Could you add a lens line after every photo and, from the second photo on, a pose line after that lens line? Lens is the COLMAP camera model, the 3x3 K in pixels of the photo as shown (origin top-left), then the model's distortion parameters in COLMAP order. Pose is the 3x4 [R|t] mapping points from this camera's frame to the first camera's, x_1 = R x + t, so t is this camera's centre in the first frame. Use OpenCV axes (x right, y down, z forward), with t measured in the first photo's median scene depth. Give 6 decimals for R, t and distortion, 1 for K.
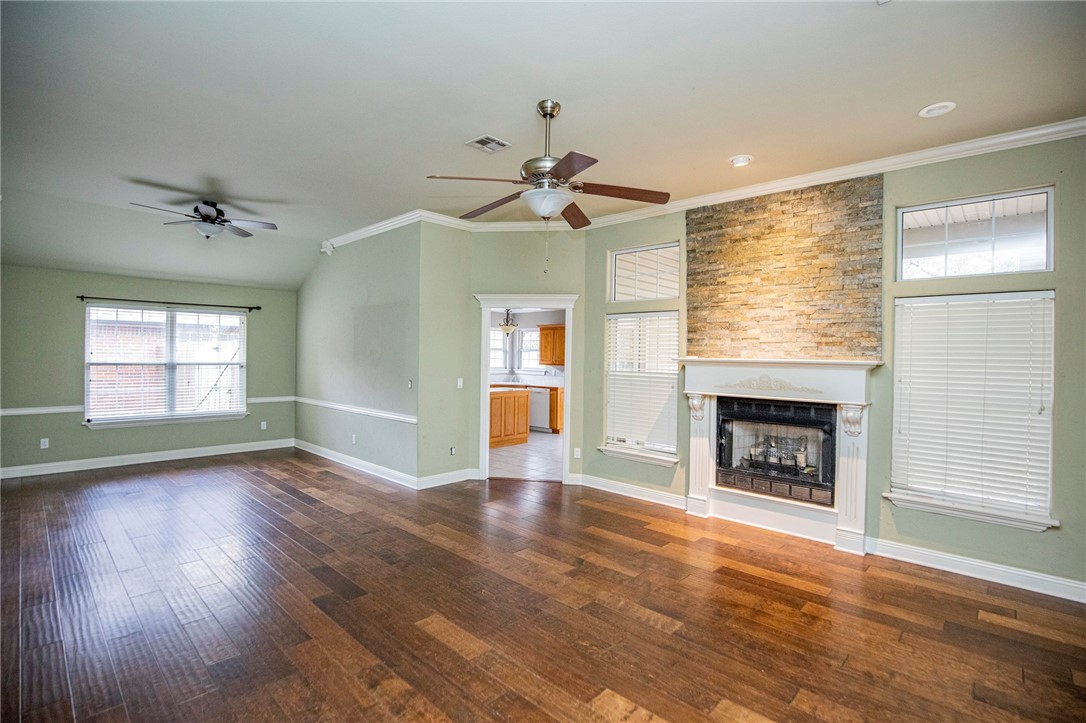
lens RADIAL K [[506.4, 0, 542.9], [0, 506.4, 360.8], [0, 0, 1]] dist [-0.029878, 0.003157]
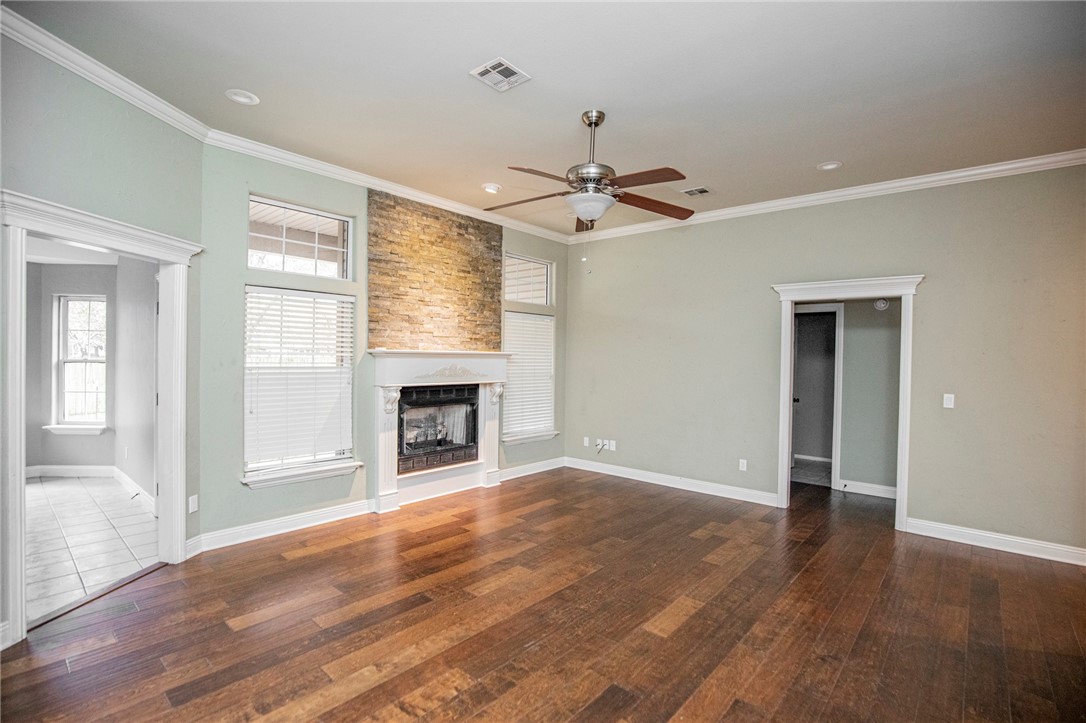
lens RADIAL K [[506.4, 0, 561.9], [0, 506.4, 361.7], [0, 0, 1]] dist [-0.029878, 0.003157]
pose [[-0.055526, -0.028469, 0.998051, -0.664700], [-0.007443, 0.999577, 0.028099, -0.012095], [-0.998429, -0.005868, -0.055714, 0.708639]]
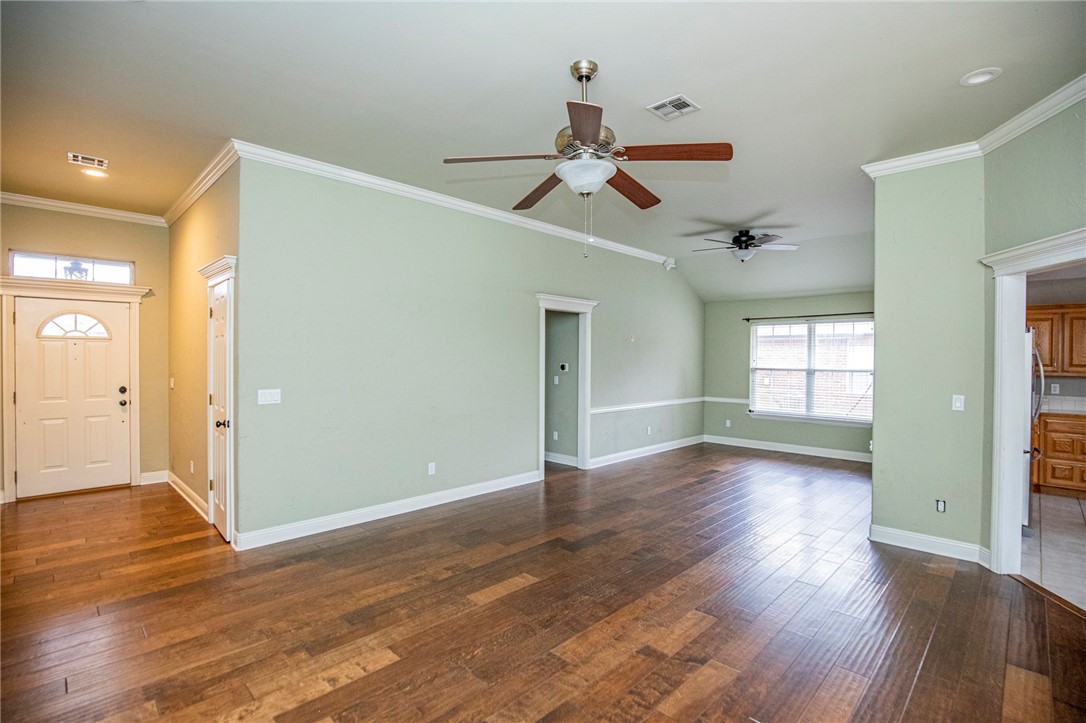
lens RADIAL K [[506.4, 0, 566.7], [0, 506.4, 361.4], [0, 0, 1]] dist [-0.029878, 0.003157]
pose [[0.007137, -0.007565, -0.999946, 0.554965], [-0.018679, 0.999796, -0.007697, 0.007743], [0.999800, 0.018733, 0.006994, 0.614462]]
